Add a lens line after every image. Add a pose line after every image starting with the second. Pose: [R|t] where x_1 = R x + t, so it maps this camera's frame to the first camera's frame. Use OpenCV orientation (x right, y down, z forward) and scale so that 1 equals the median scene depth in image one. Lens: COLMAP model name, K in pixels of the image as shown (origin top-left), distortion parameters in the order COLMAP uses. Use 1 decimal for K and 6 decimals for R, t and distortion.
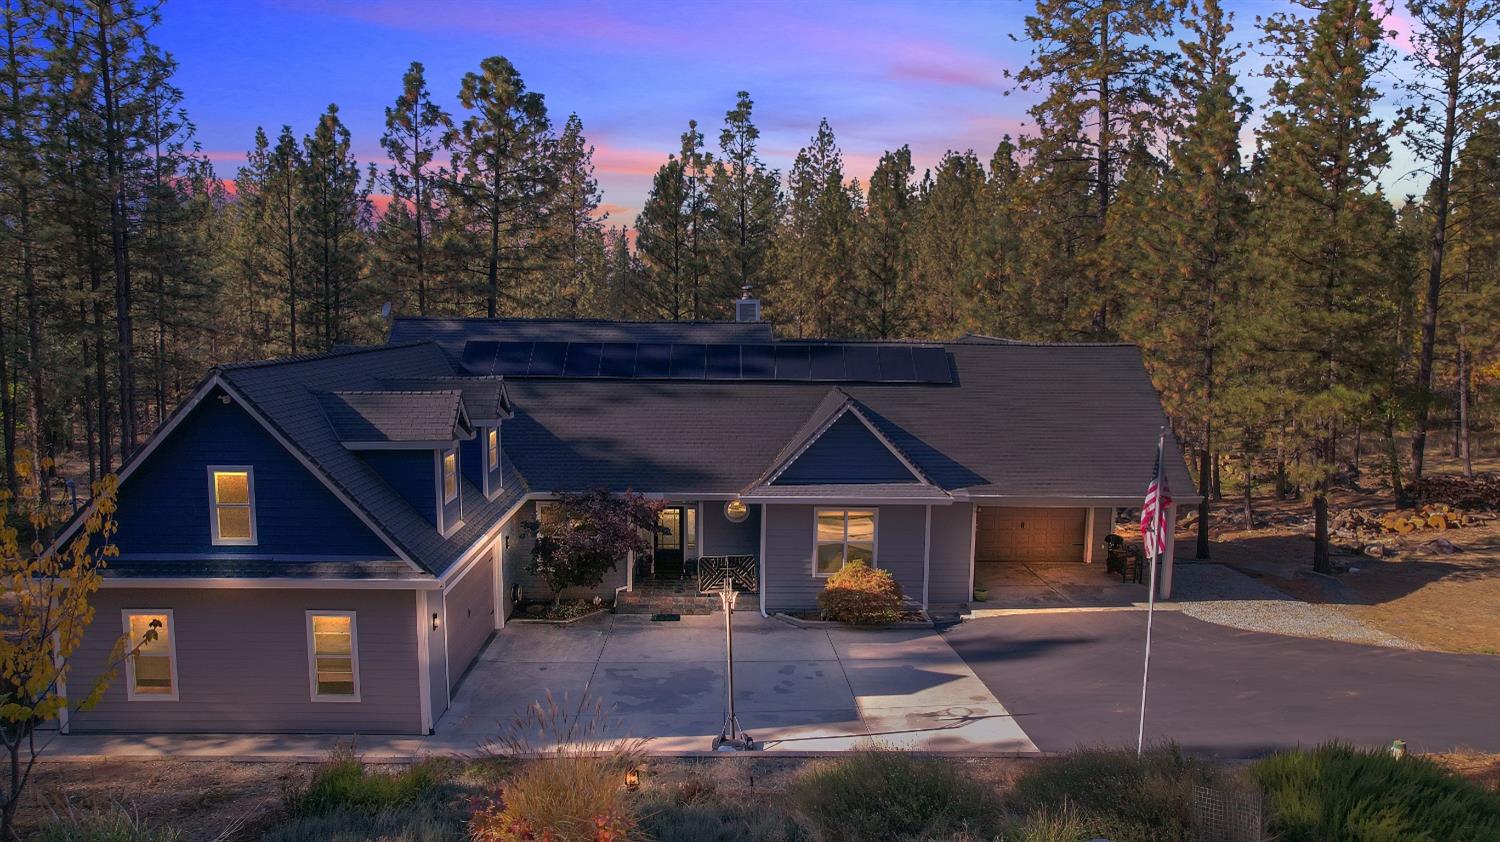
lens RADIAL K [[968.4, 0, 750.5], [0, 968.4, 418.7], [0, 0, 1]] dist [-0.069357, 0.058454]
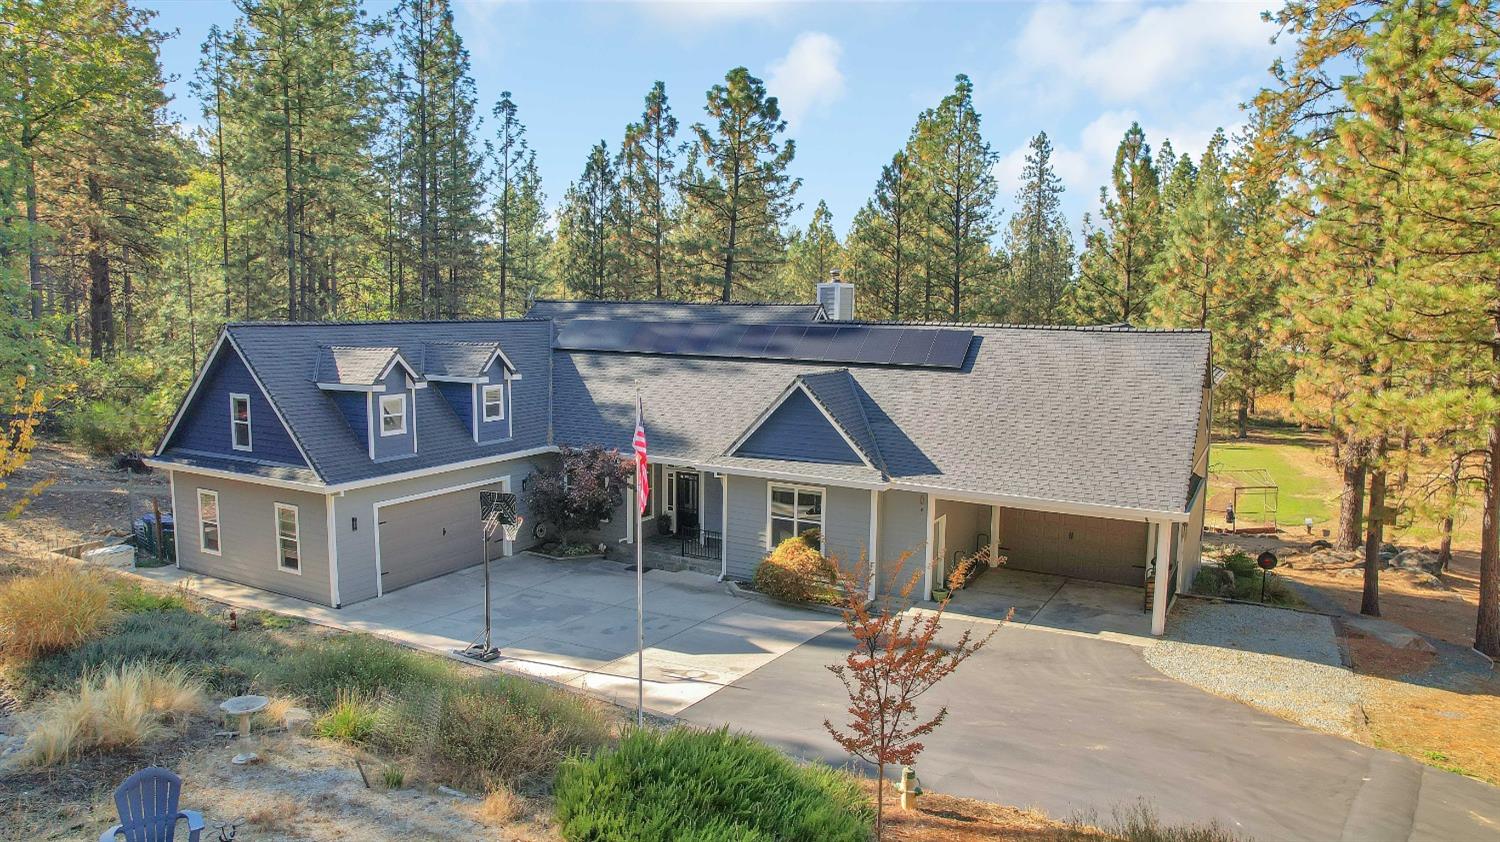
lens RADIAL K [[968.4, 0, 743.3], [0, 968.4, 432.5], [0, 0, 1]] dist [-0.069357, 0.058454]
pose [[0.859152, 0.067064, -0.507307, 0.558041], [-0.063401, 0.997687, 0.024517, 0.016772], [0.507778, 0.011100, 0.861416, 0.108212]]
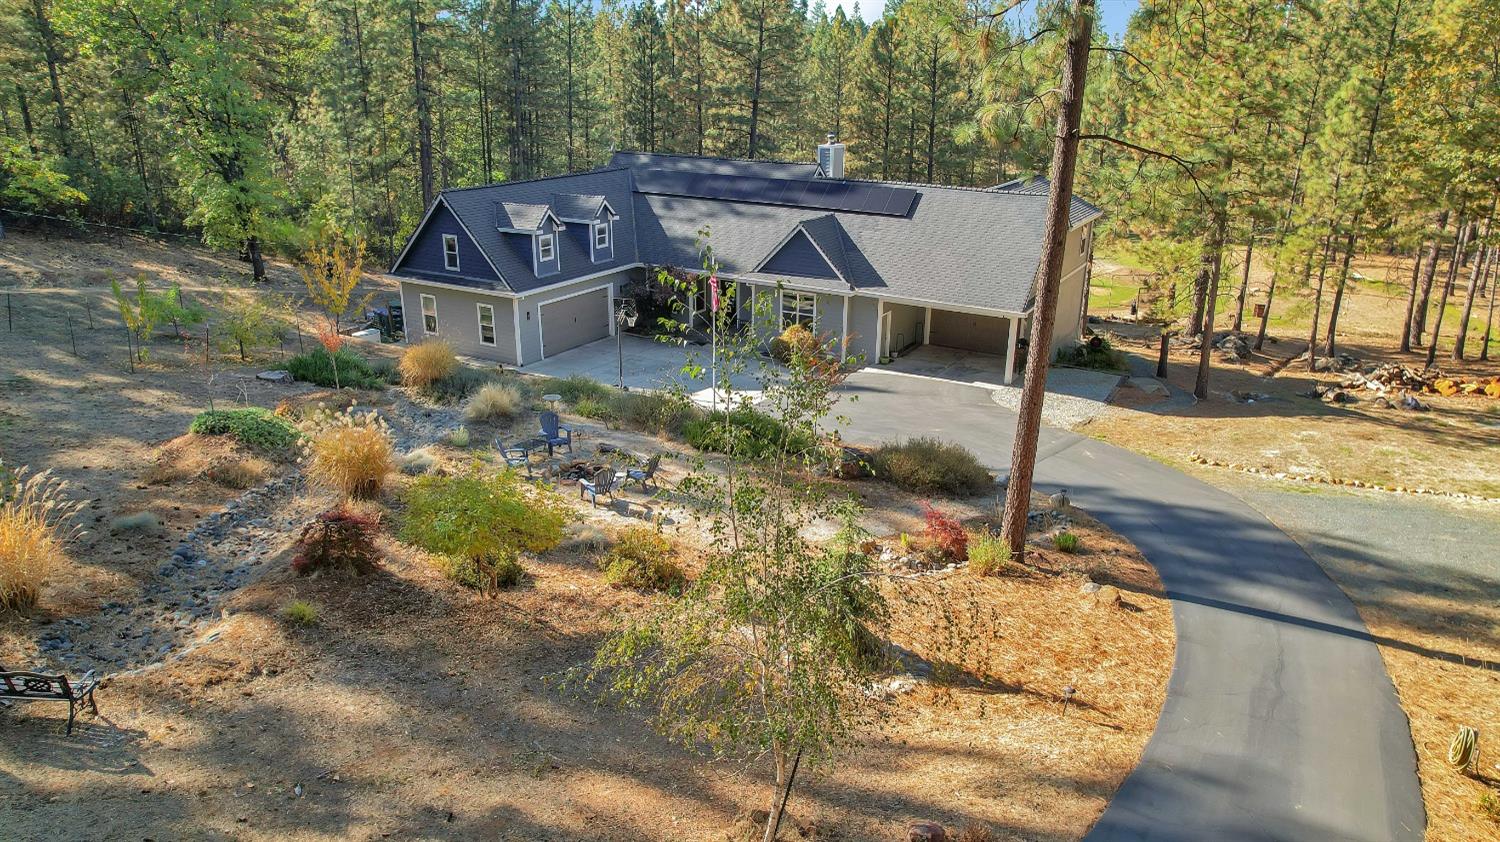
lens RADIAL K [[968.4, 0, 736.9], [0, 968.4, 419.0], [0, 0, 1]] dist [-0.069357, 0.058454]
pose [[0.843434, 0.178644, -0.506662, 0.860691], [-0.063439, 0.969614, 0.236270, -0.073994], [0.533475, -0.167136, 0.829138, -0.411021]]
